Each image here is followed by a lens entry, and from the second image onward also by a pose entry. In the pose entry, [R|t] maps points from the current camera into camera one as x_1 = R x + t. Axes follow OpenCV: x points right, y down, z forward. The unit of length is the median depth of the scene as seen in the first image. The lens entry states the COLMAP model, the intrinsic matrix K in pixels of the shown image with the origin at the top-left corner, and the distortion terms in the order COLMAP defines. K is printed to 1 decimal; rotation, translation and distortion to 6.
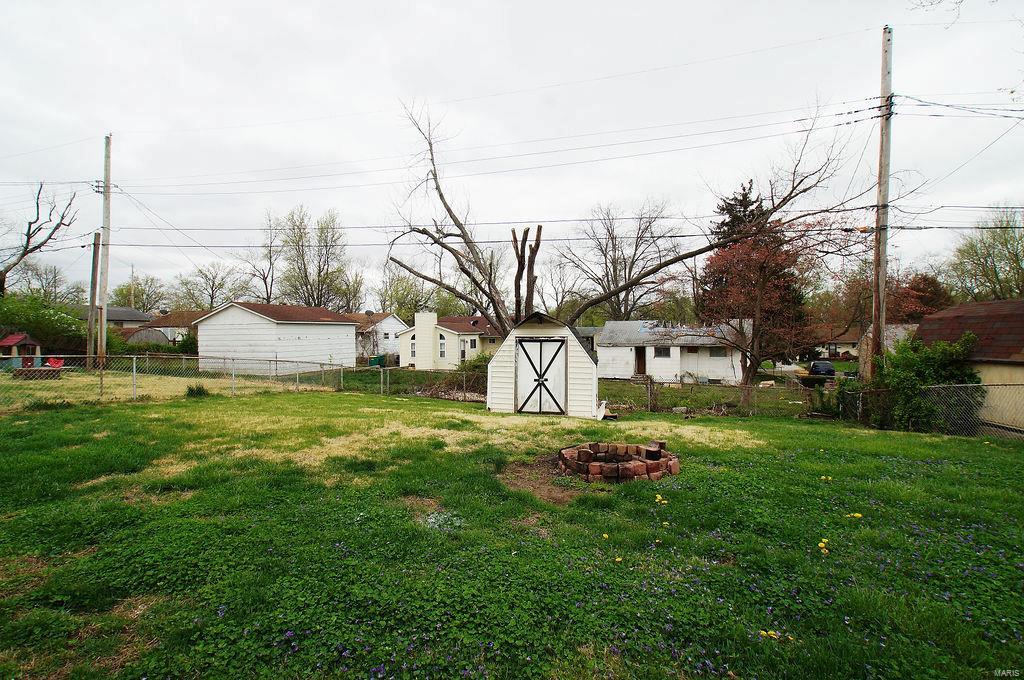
lens RADIAL K [[492.4, 0, 510.9], [0, 492.4, 336.2], [0, 0, 1]] dist [-0.080264, 0.033971]
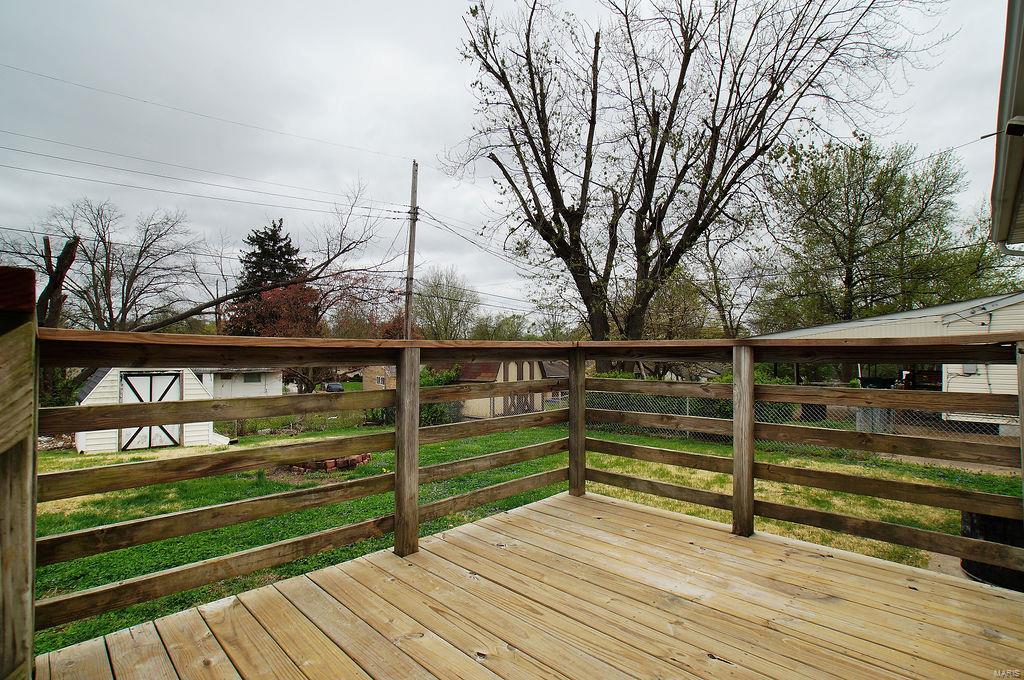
lens RADIAL K [[493.2, 0, 499.4], [0, 493.2, 338.5], [0, 0, 1]] dist [-0.067081, 0.033702]
pose [[0.581993, 0.031901, 0.812568, -0.109793], [0.001292, 0.999193, -0.040154, -0.008305], [-0.813193, 0.024419, 0.581482, -0.045624]]
